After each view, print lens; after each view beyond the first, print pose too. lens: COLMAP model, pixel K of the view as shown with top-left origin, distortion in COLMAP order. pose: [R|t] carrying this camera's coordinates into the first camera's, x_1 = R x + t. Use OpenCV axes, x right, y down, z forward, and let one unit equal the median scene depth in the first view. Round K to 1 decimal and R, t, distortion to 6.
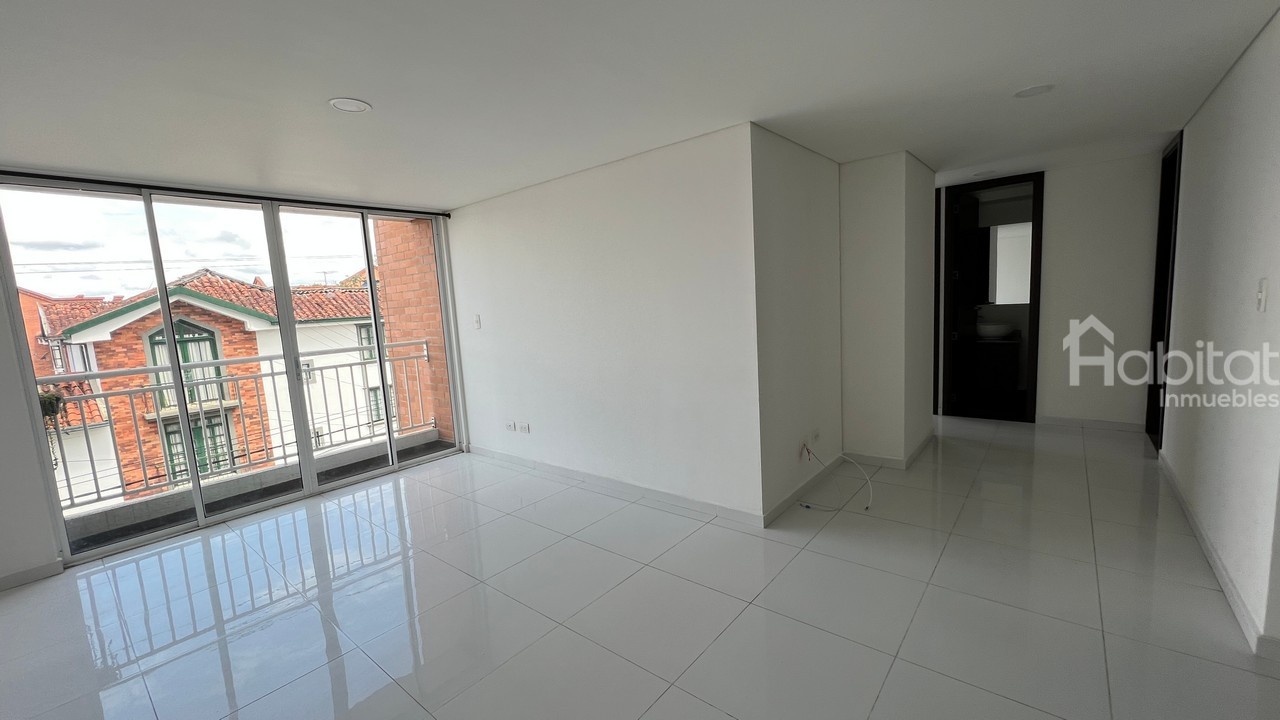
lens RADIAL K [[506.8, 0, 640.0], [0, 506.8, 360.0], [0, 0, 1]] dist [-0.002555, -0.000345]
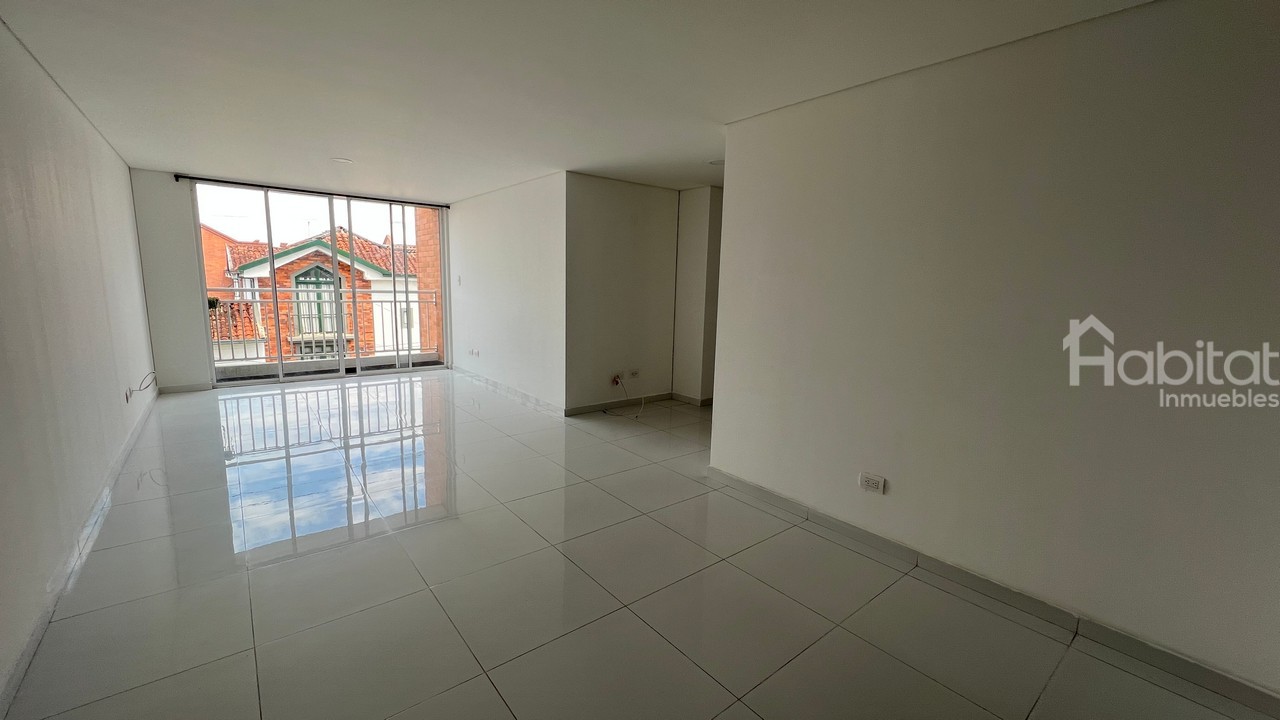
lens RADIAL K [[508.9, 0, 640.0], [0, 508.9, 360.0], [0, 0, 1]] dist [0.001692, 0.000204]
pose [[0.976100, 0.113782, -0.185154, 0.153729], [-0.106834, 0.993160, 0.047113, 0.008911], [0.189248, -0.026206, 0.981580, -0.114424]]
